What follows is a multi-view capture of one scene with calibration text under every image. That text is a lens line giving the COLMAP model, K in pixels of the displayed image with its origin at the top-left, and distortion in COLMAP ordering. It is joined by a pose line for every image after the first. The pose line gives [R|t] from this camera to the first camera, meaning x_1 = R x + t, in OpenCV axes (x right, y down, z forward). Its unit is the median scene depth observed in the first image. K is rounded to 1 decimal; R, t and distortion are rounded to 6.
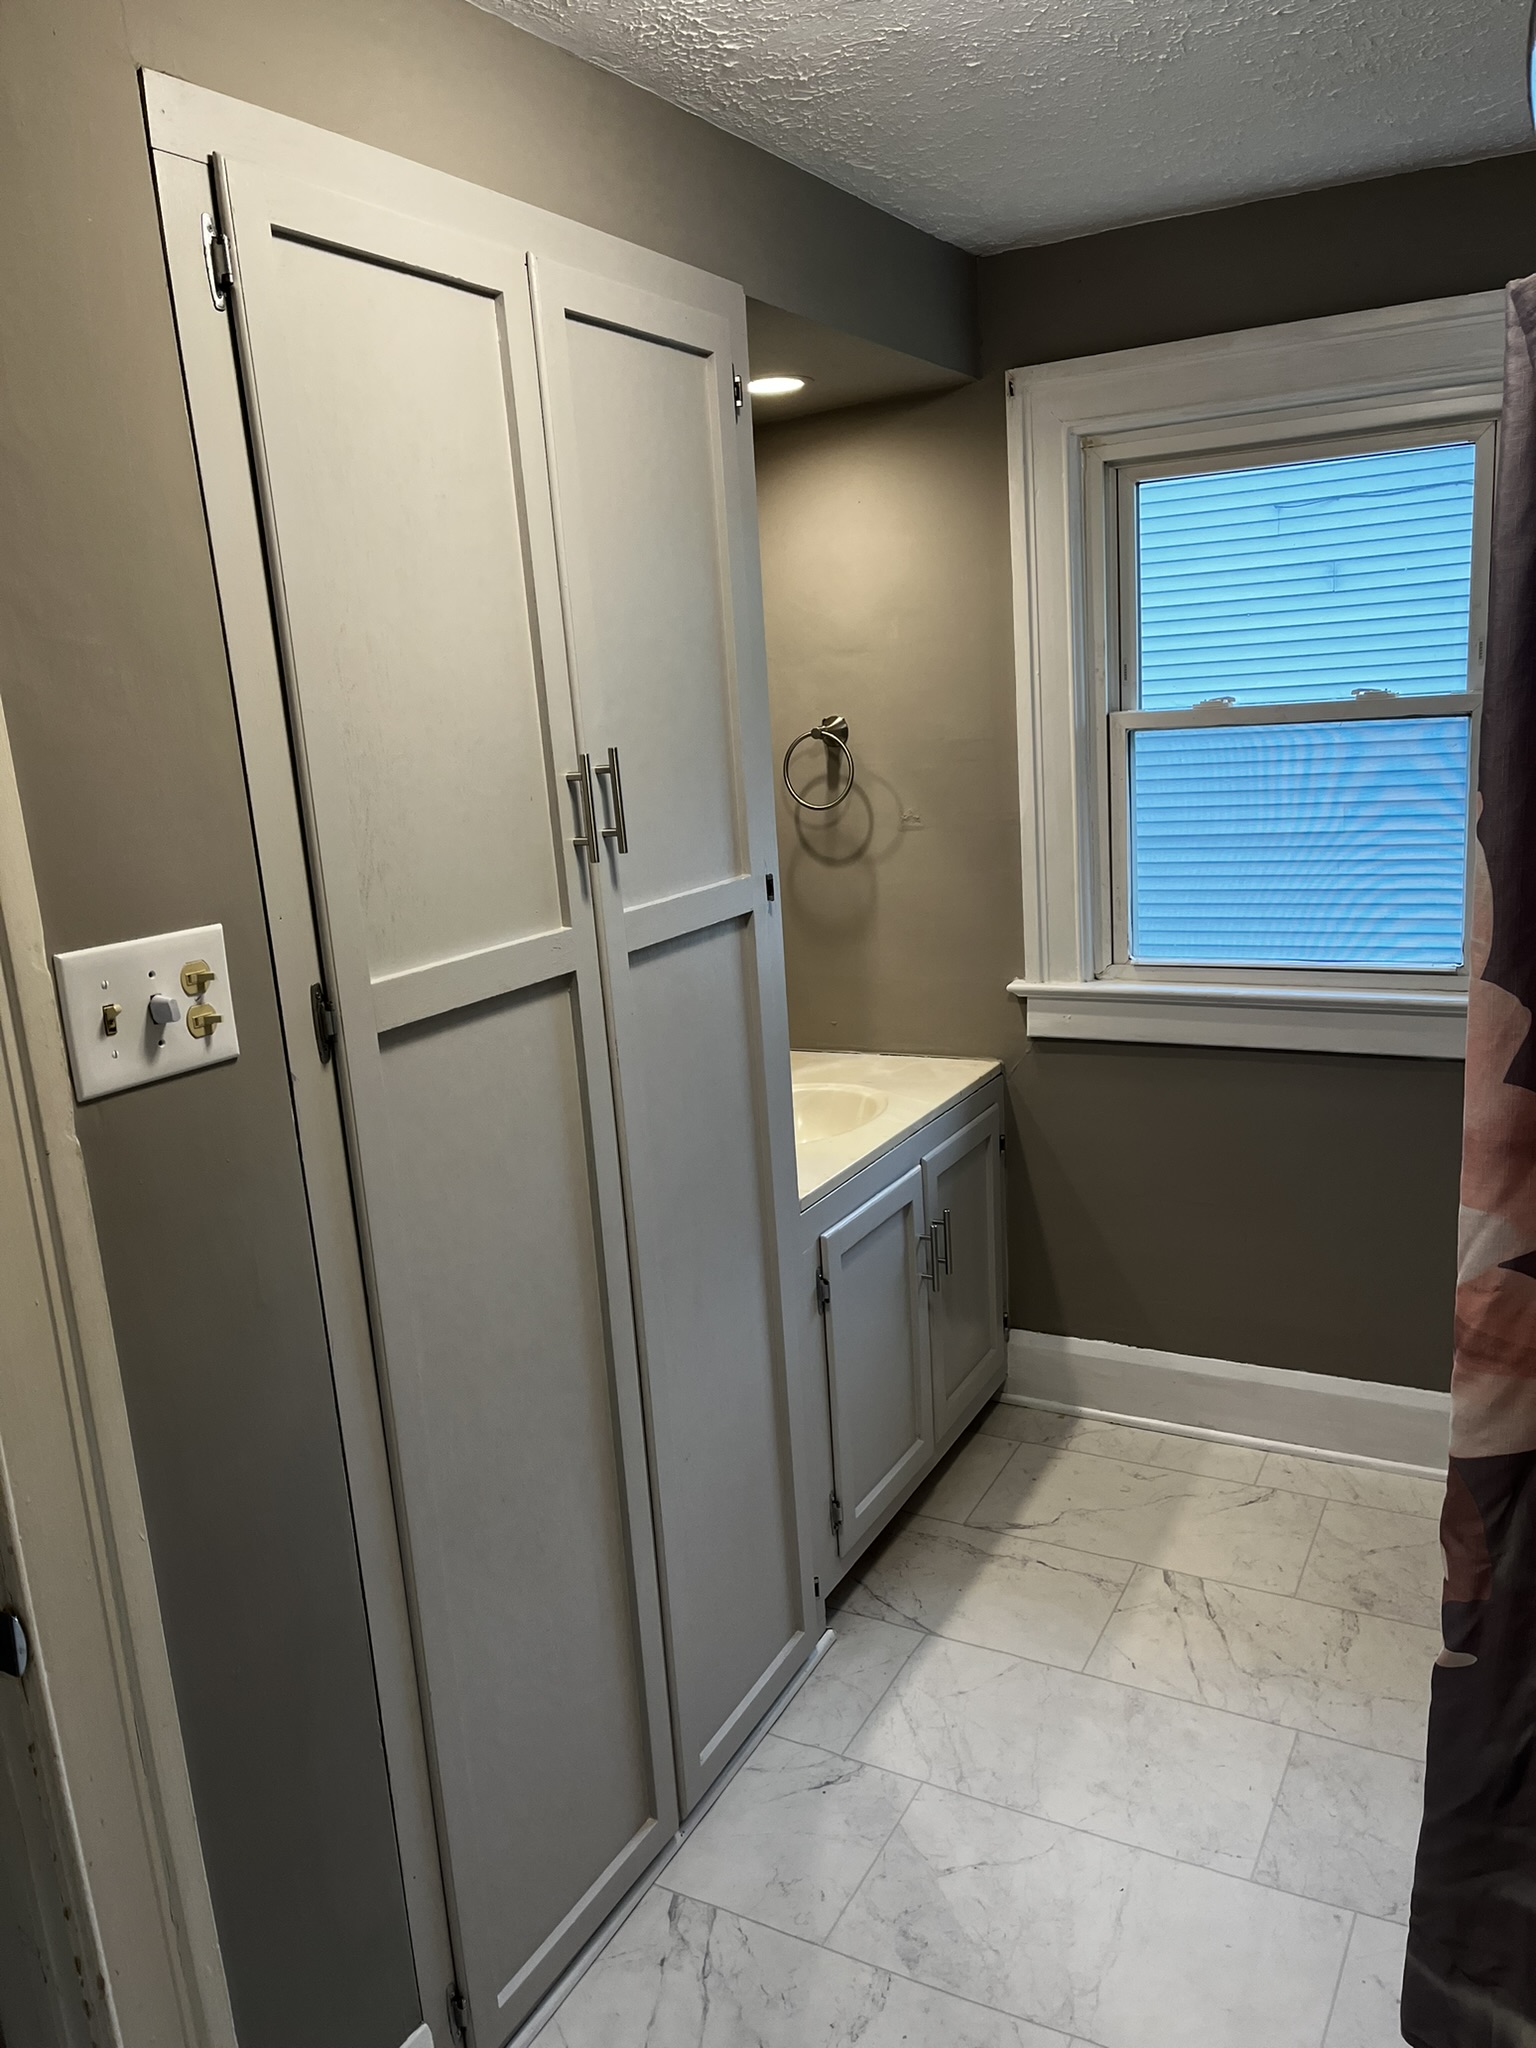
lens RADIAL K [[1566.2, 0, 750.8], [0, 1566.2, 1025.9], [0, 0, 1]] dist [0.053704, -0.076155]
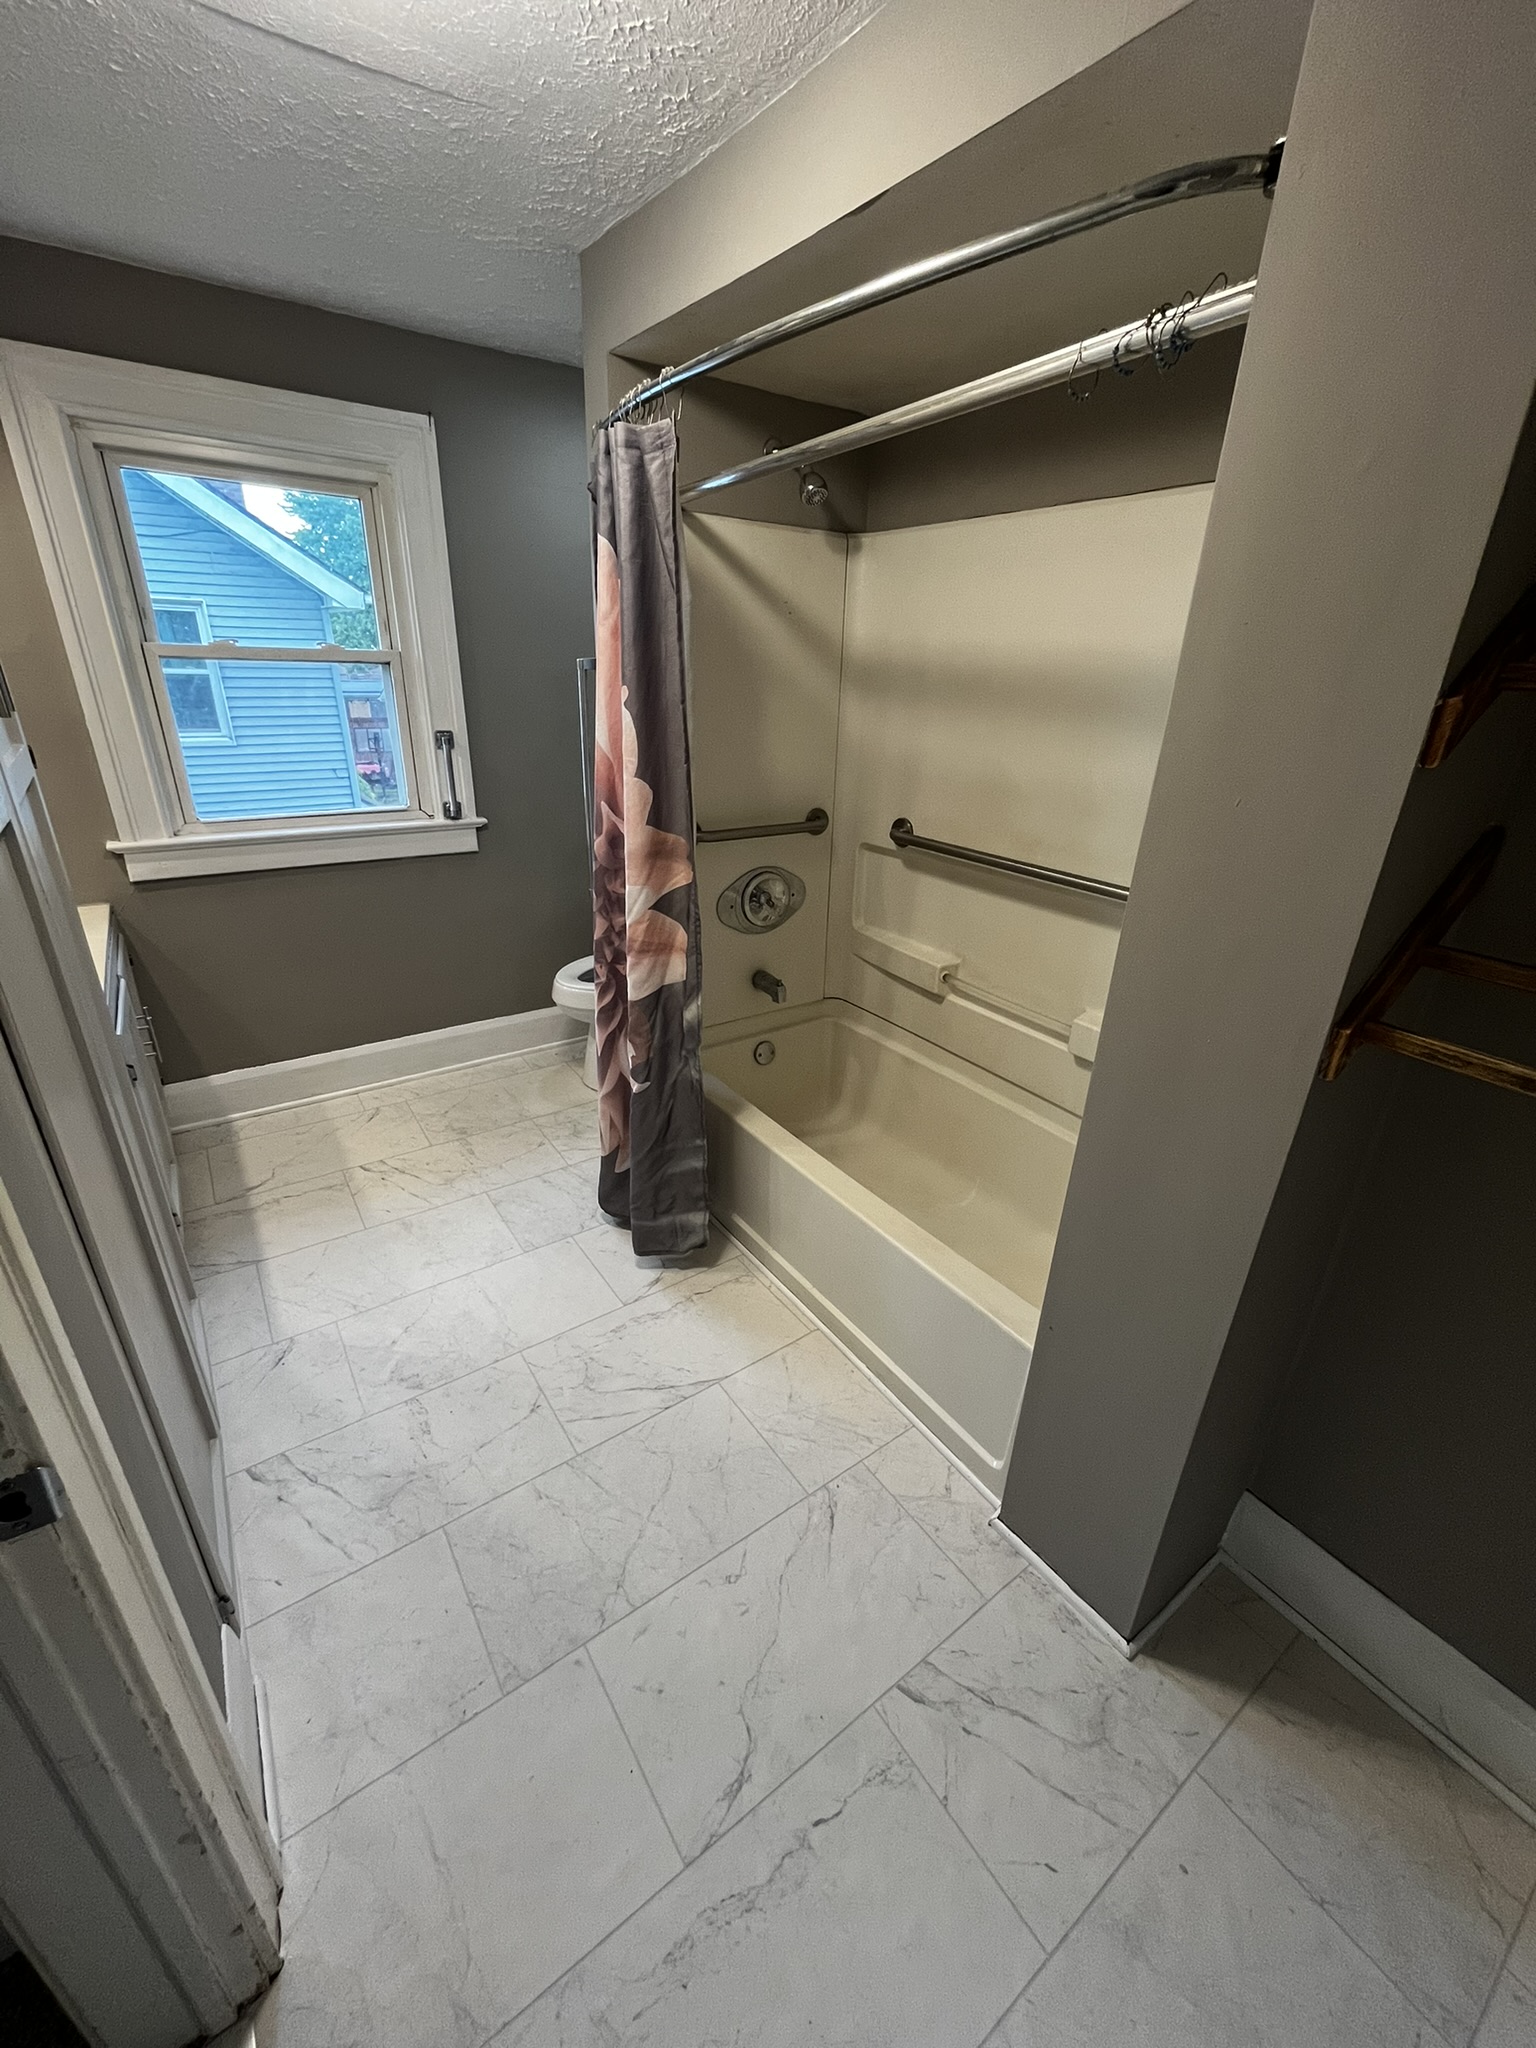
lens RADIAL K [[828.4, 0, 784.0], [0, 828.4, 1022.1], [0, 0, 1]] dist [-0.004377, -0.000330]
pose [[0.427942, -0.284088, 0.857997, -0.261558], [0.127616, 0.958798, 0.253813, 0.014939], [-0.894751, 0.000876, 0.446564, 0.149103]]
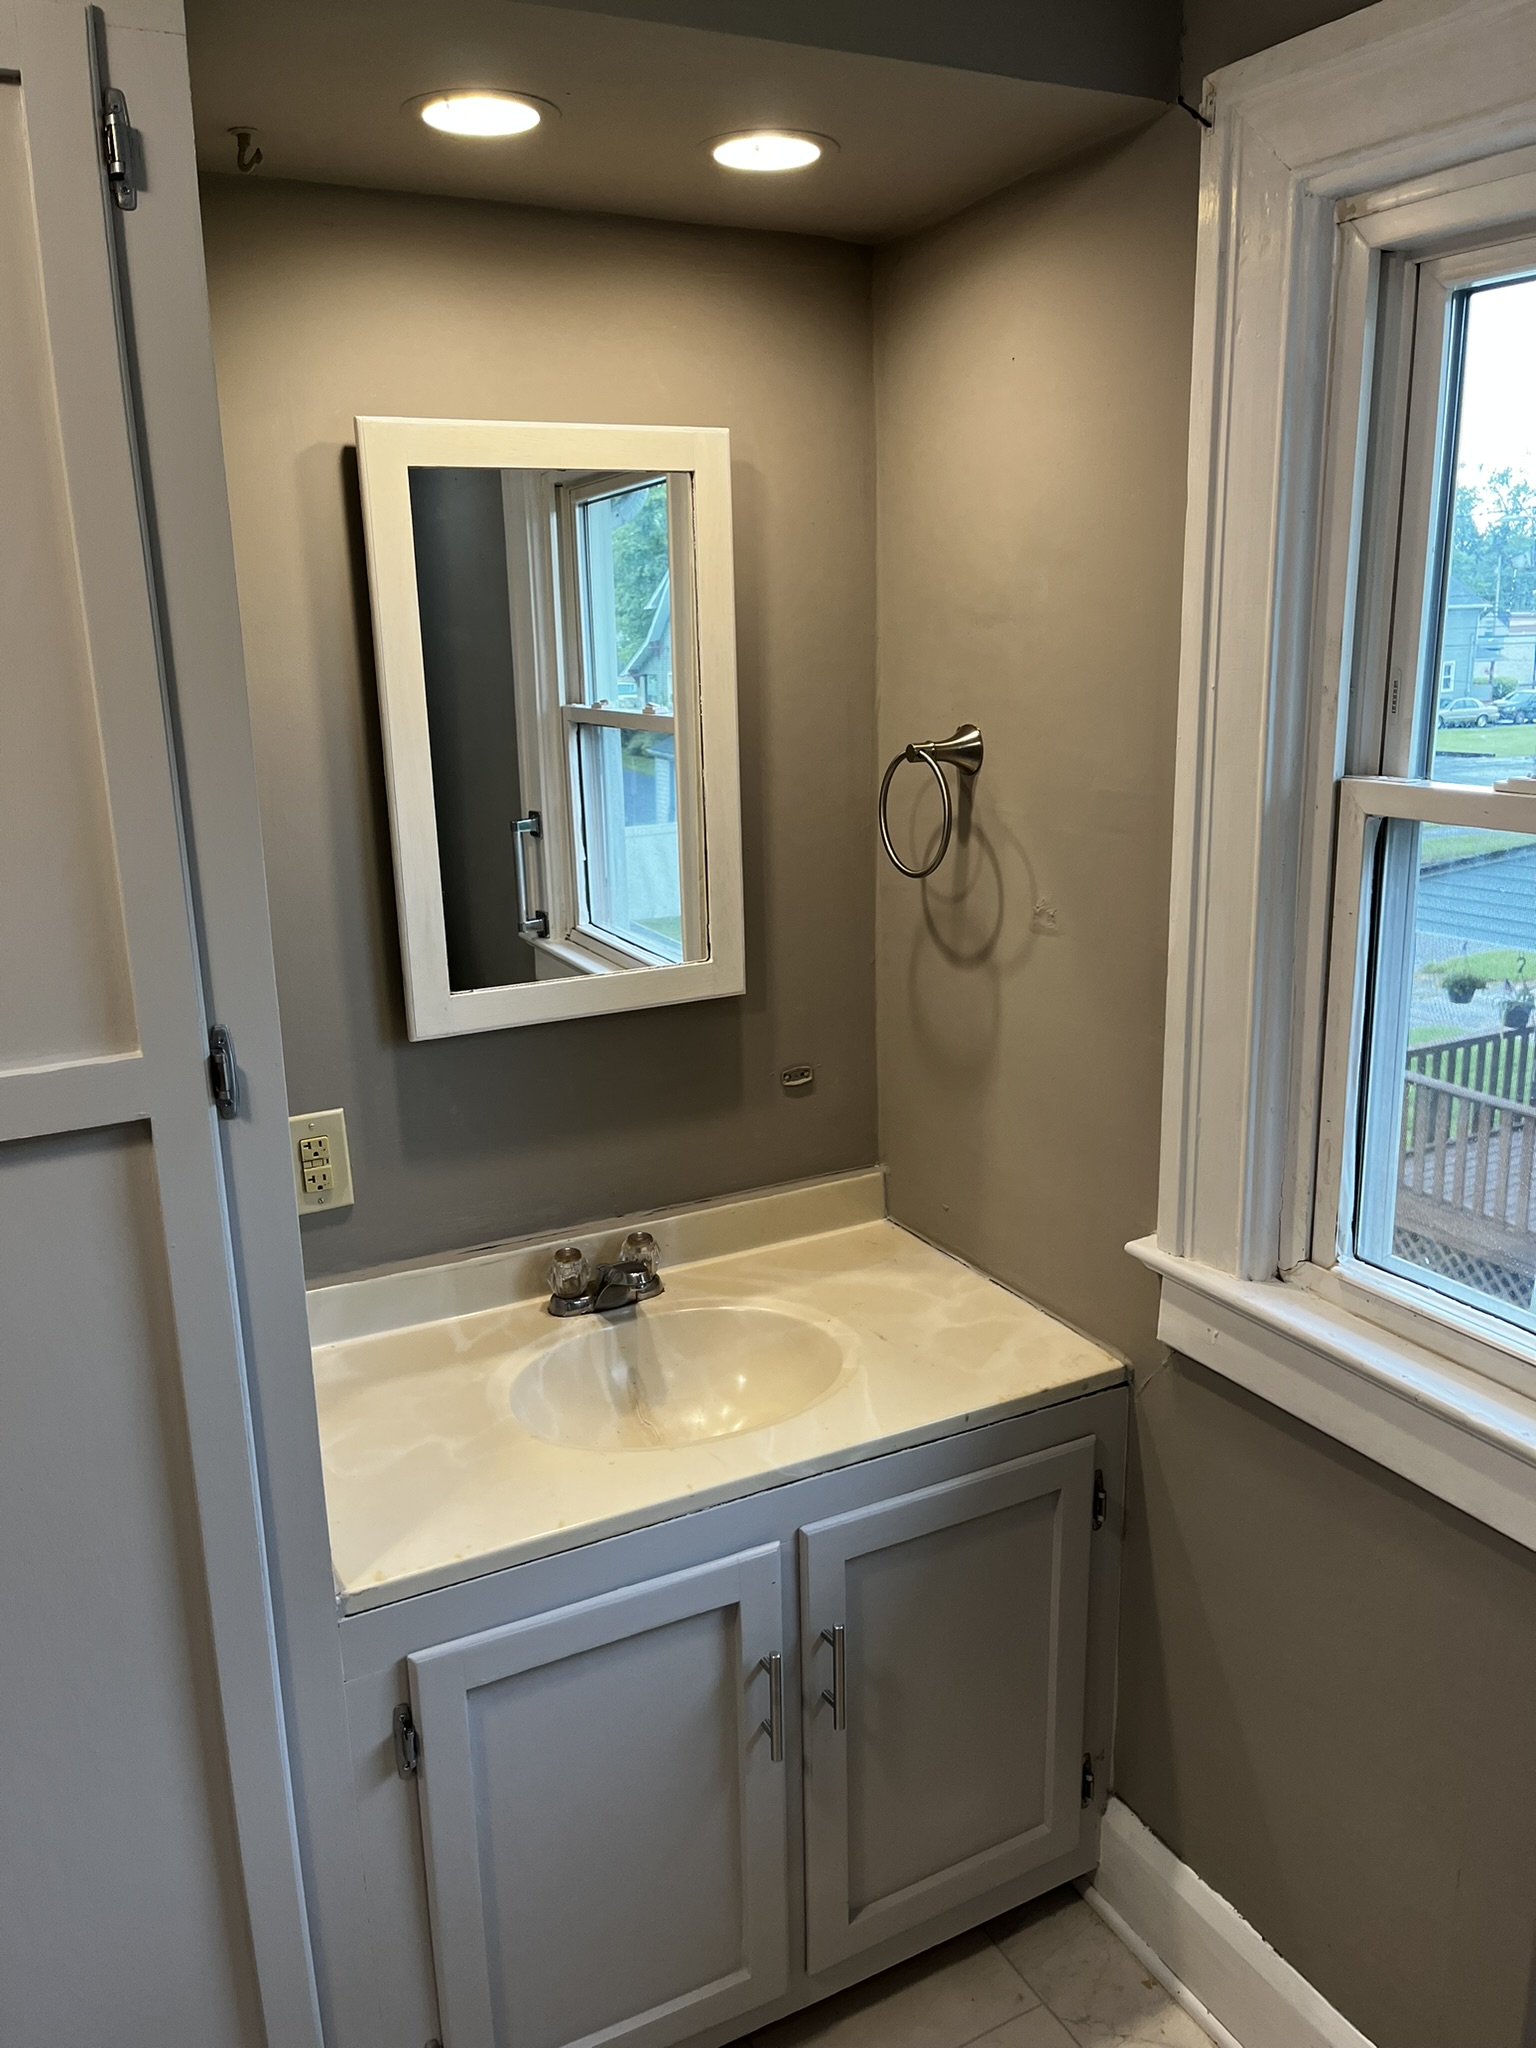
lens RADIAL K [[1566.2, 0, 773.0], [0, 1566.2, 1010.3], [0, 0, 1]] dist [0.053704, -0.076155]
pose [[0.833838, 0.185231, -0.520004, 0.350563], [-0.153967, 0.982677, 0.103152, -0.152227], [0.530103, -0.005949, 0.847913, 0.490756]]
